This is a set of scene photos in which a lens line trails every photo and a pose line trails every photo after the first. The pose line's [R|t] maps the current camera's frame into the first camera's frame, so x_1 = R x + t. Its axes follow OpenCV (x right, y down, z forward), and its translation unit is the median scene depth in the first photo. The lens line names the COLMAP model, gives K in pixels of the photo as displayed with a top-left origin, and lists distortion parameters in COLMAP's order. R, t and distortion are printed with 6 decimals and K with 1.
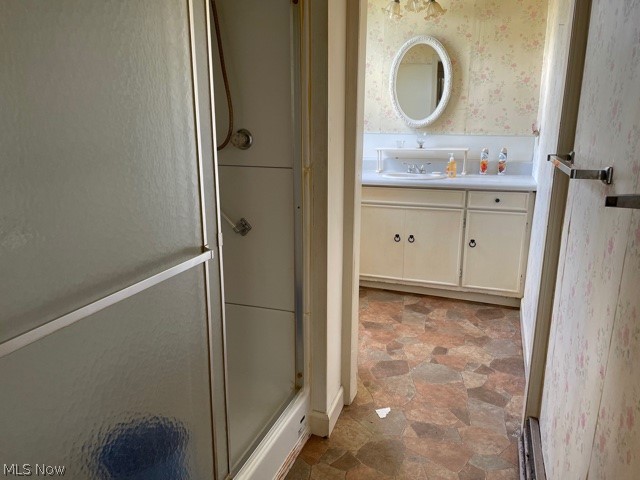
lens RADIAL K [[476.4, 0, 320.3], [0, 476.4, 237.0], [0, 0, 1]] dist [0.100941, -0.138282]
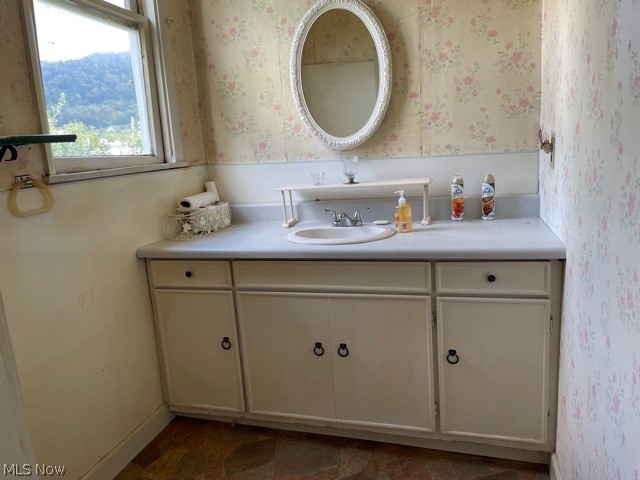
lens RADIAL K [[476.4, 0, 320.3], [0, 476.4, 237.0], [0, 0, 1]] dist [0.100941, -0.138282]
pose [[0.995693, -0.078596, 0.049168, 0.142189], [0.080600, 0.995936, -0.040192, -0.101893], [-0.045809, 0.043982, 0.997982, 0.429537]]
